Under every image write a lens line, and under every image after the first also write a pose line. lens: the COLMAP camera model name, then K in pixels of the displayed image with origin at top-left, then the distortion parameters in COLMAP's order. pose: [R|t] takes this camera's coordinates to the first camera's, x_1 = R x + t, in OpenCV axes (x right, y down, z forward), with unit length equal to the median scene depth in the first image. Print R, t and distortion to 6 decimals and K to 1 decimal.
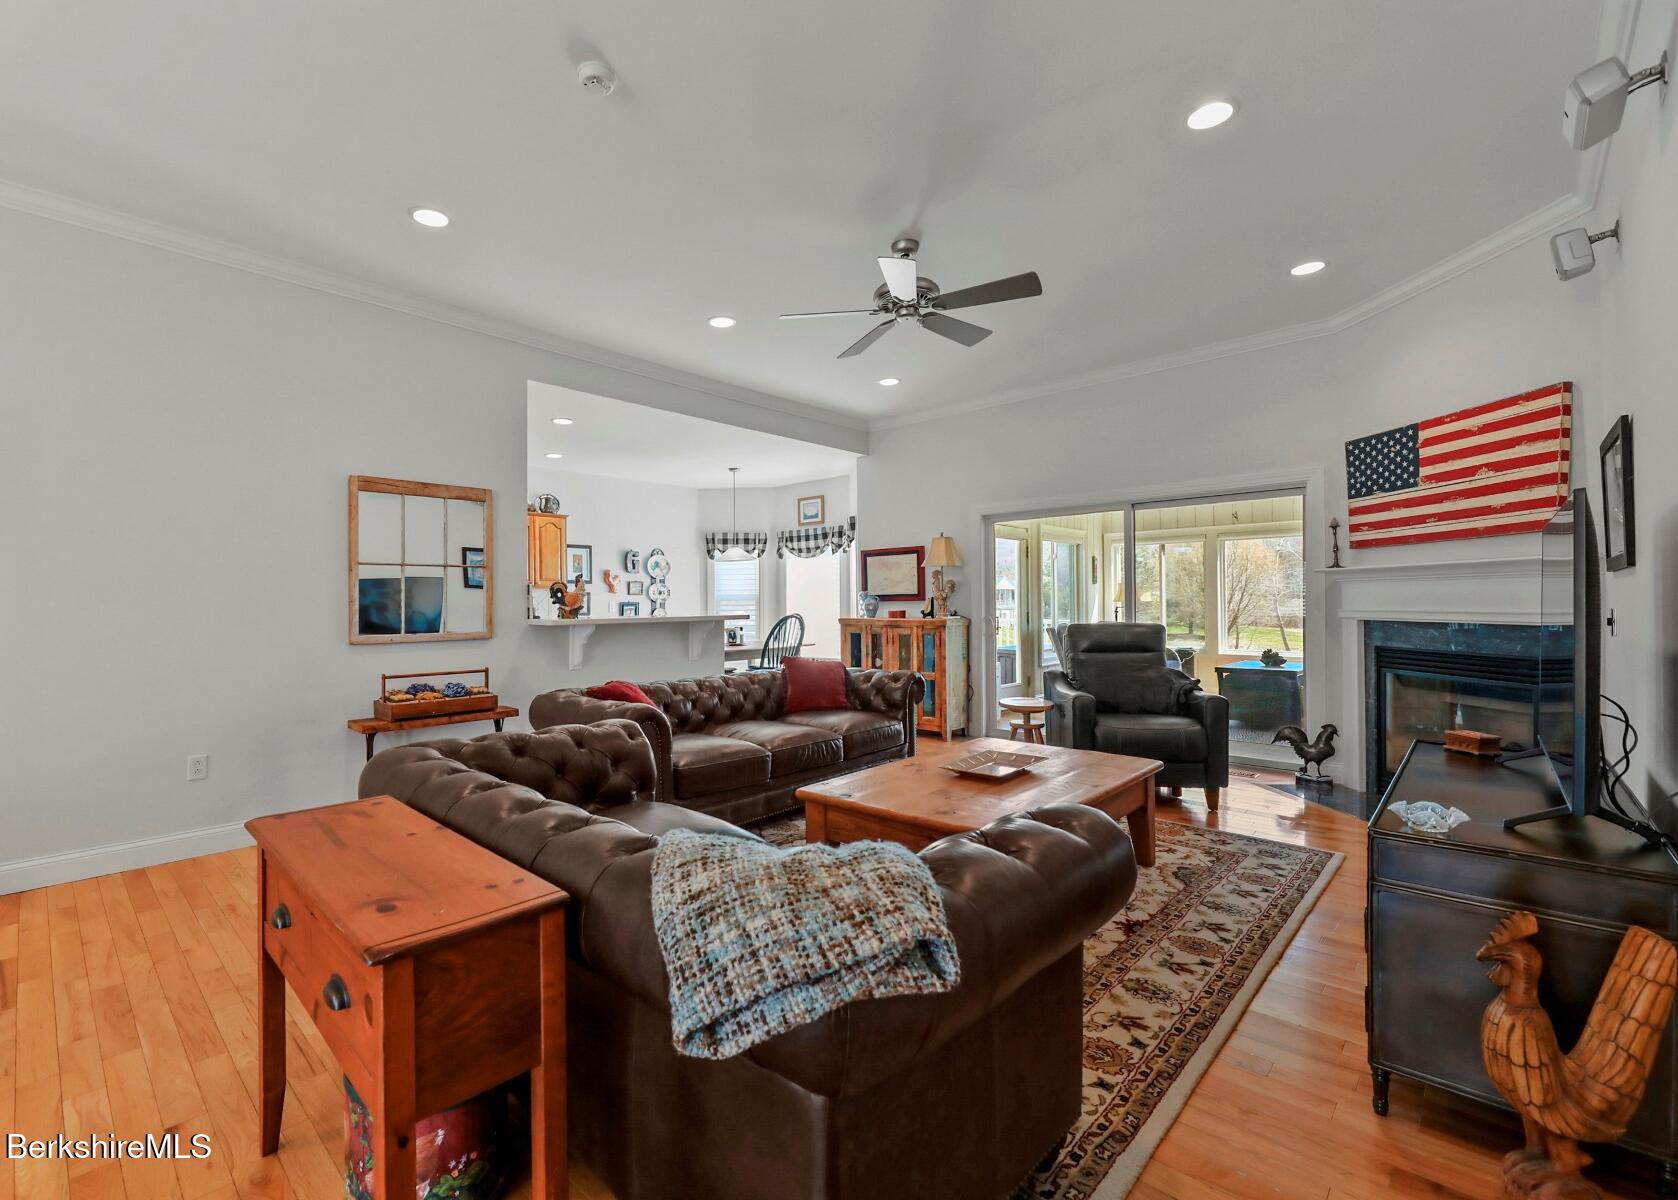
lens RADIAL K [[741.6, 0, 766.6], [0, 741.6, 602.6], [0, 0, 1]] dist [-0.000326, -0.000352]
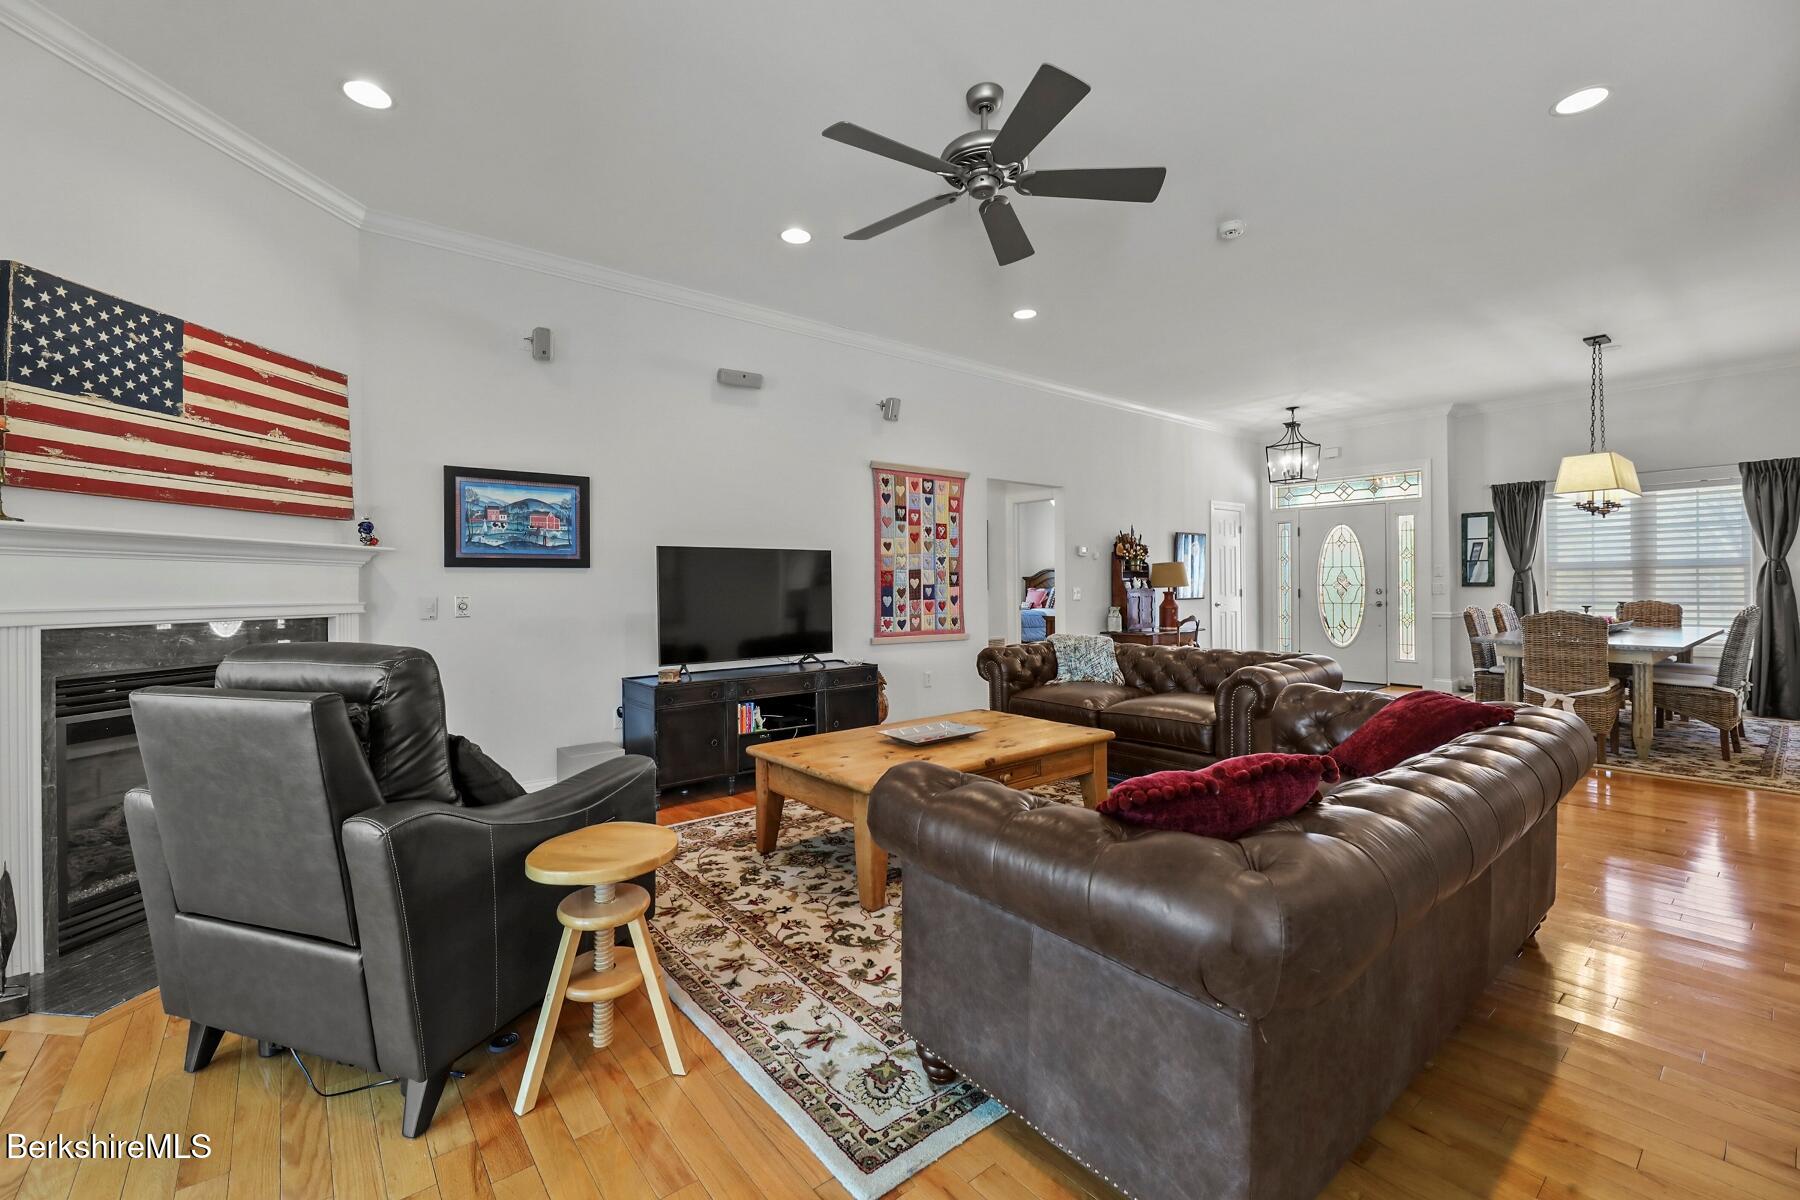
lens RADIAL K [[747.4, 0, 892.9], [0, 747.4, 580.8], [0, 0, 1]] dist [0.002282, -0.000010]
pose [[-0.994055, 0.019536, 0.107110, 0.176784], [0.018424, 0.999766, -0.011363, 0.006961], [-0.107307, -0.009322, -0.994182, 1.509246]]
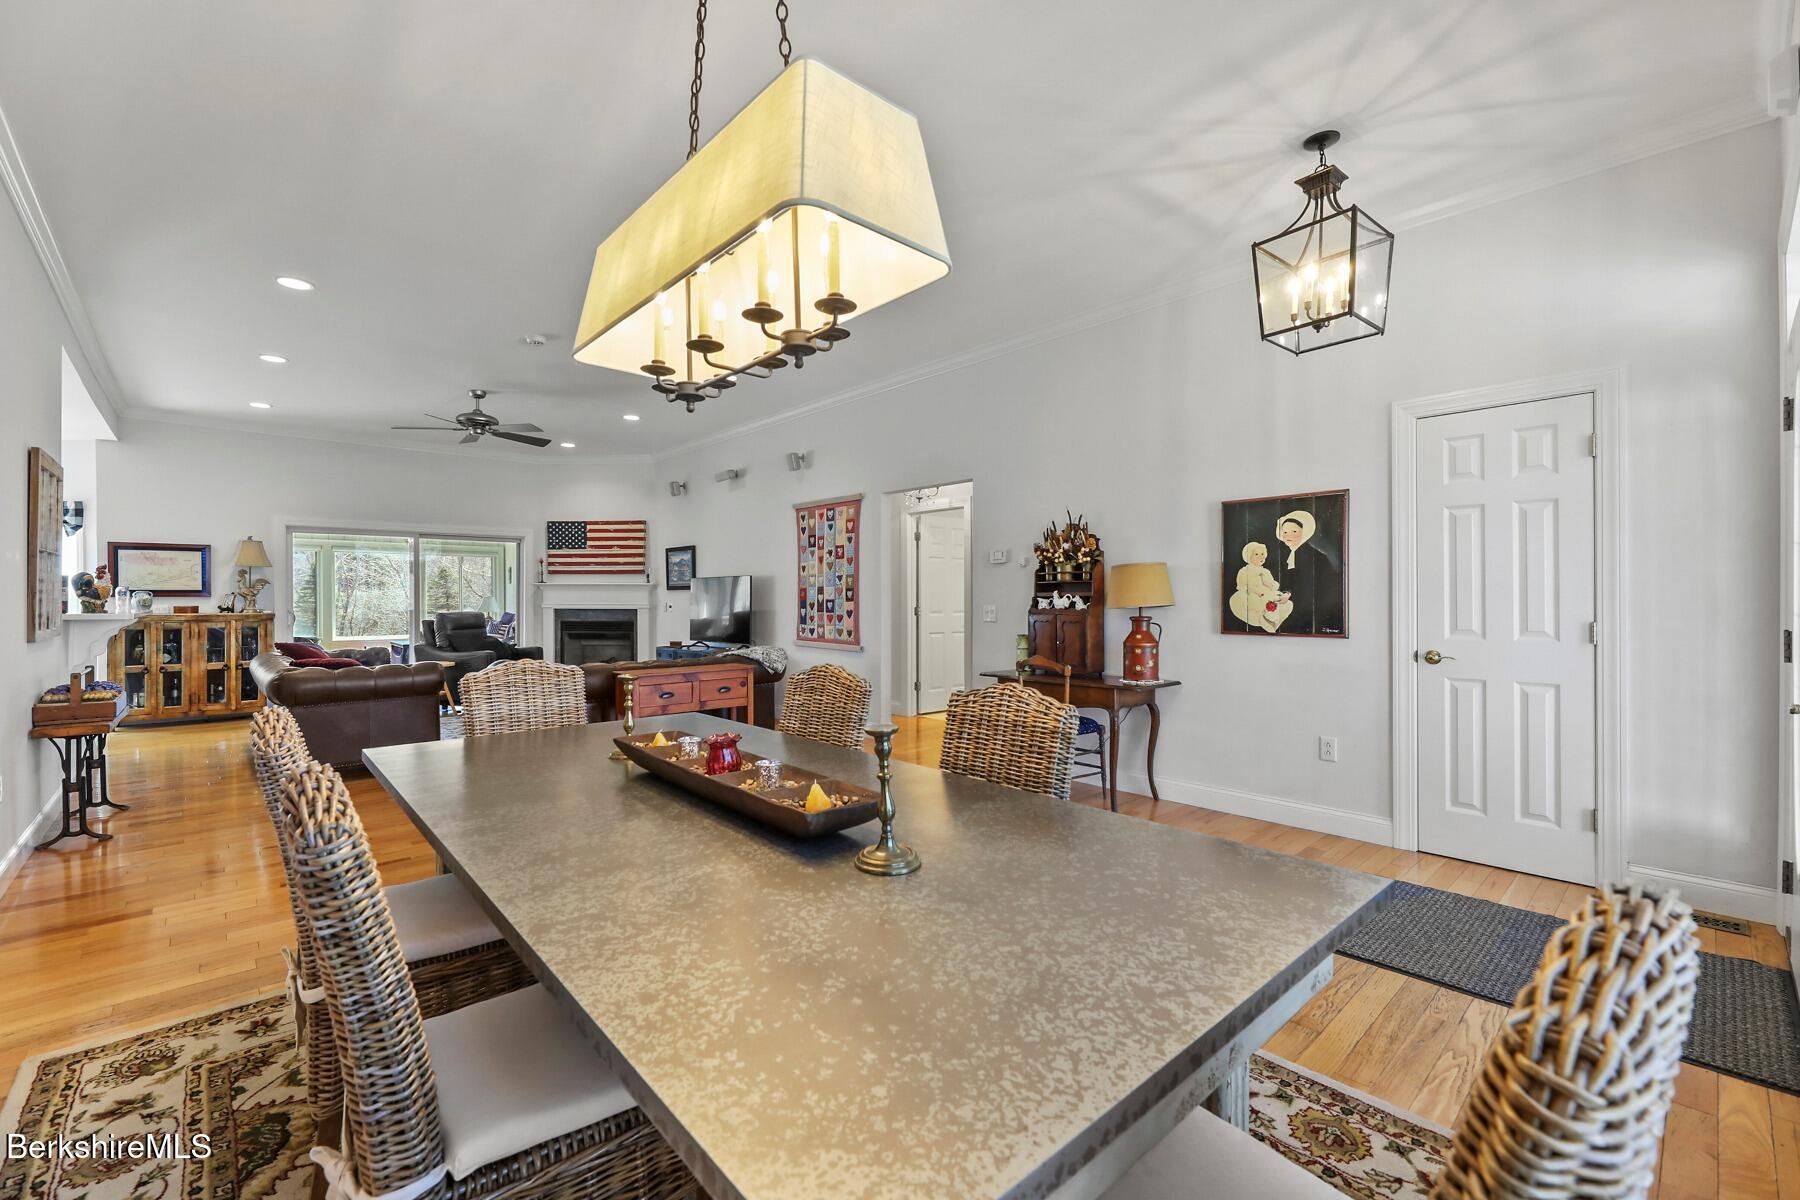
lens RADIAL K [[753.1, 0, 890.0], [0, 753.1, 601.3], [0, 0, 1]] dist [0.002770, -0.003215]
pose [[0.049178, 0.005061, 0.998777, -1.306150], [-0.002751, 0.999984, -0.004932, 0.010941], [-0.998786, -0.002505, 0.049191, -0.039616]]
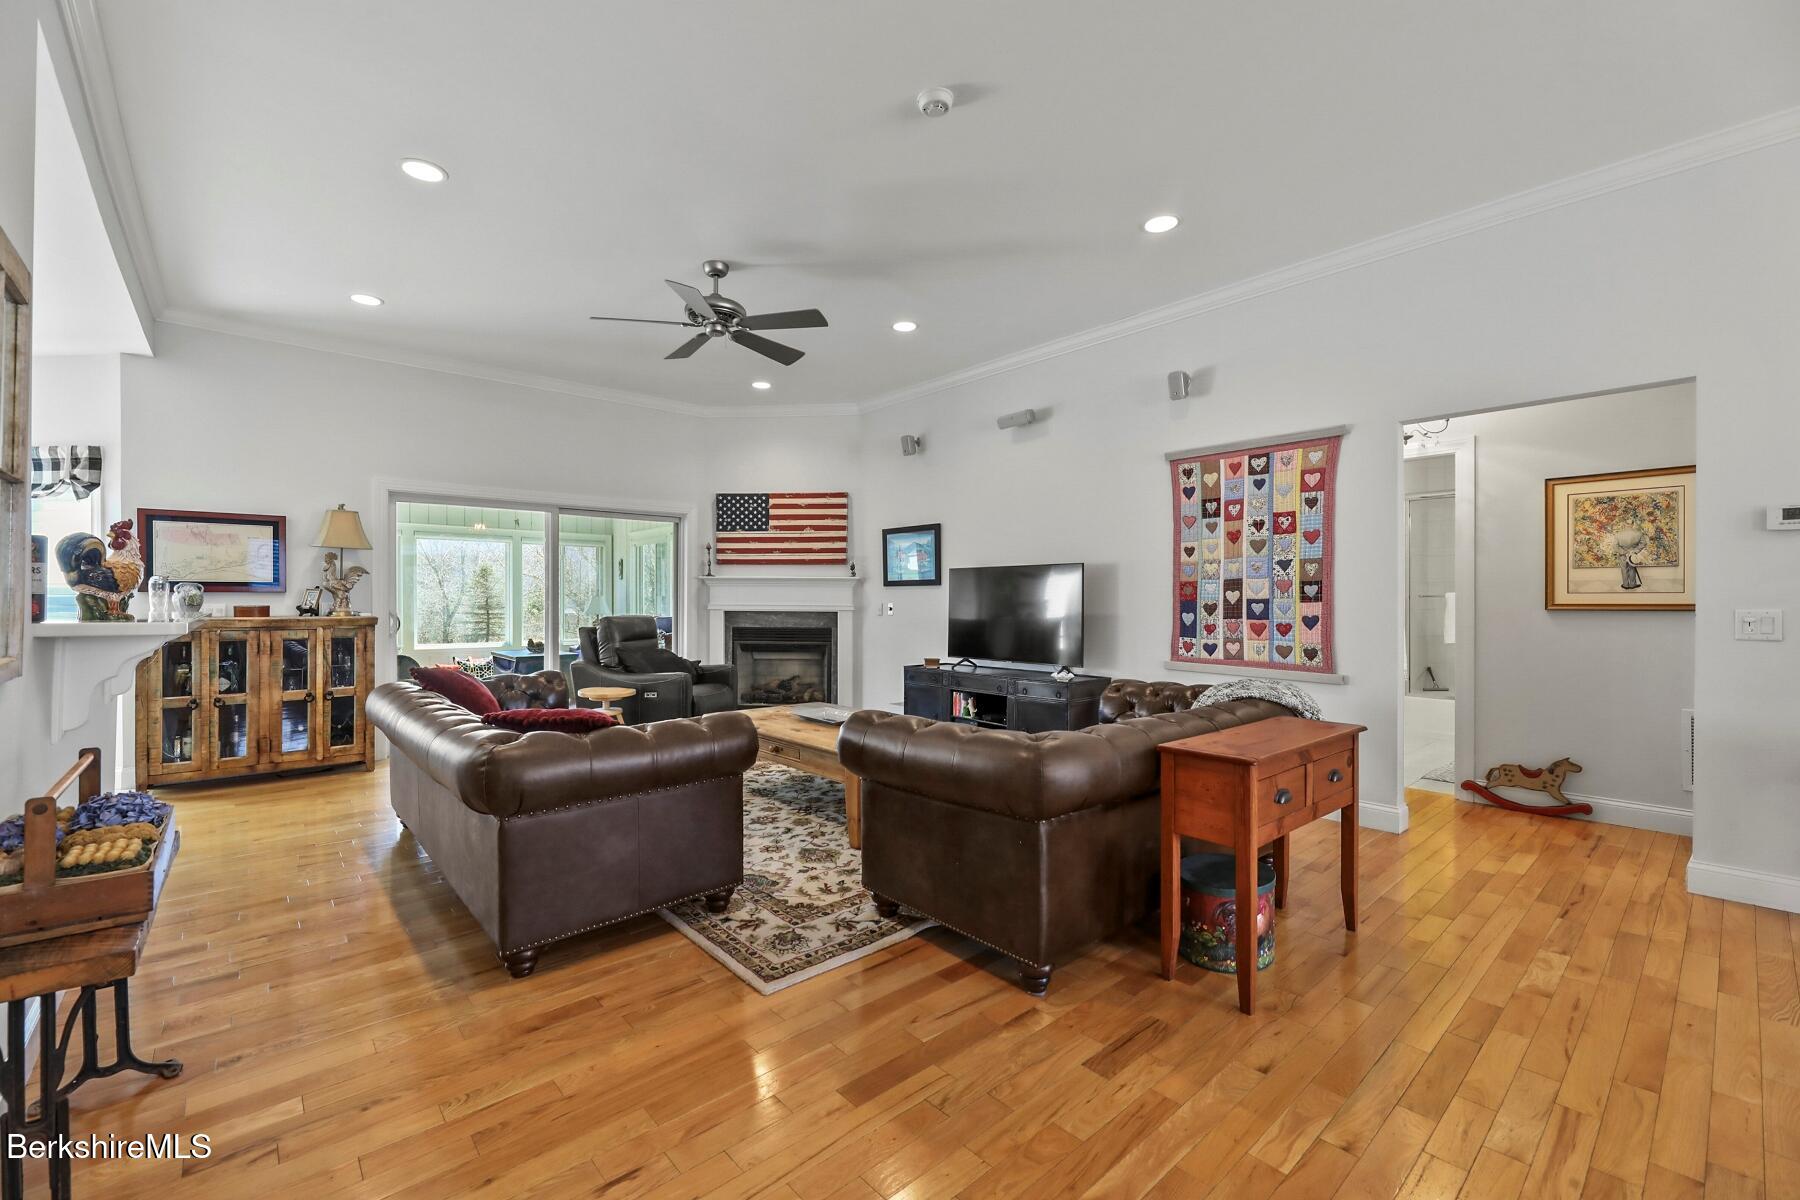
lens RADIAL K [[748.1, 0, 885.9], [0, 748.1, 602.3], [0, 0, 1]] dist [0.003064, -0.003872]
pose [[0.069586, 0.005979, 0.997558, -0.760176], [-0.006111, 0.999966, -0.005567, 0.012650], [-0.997557, -0.005709, 0.069620, 0.582683]]
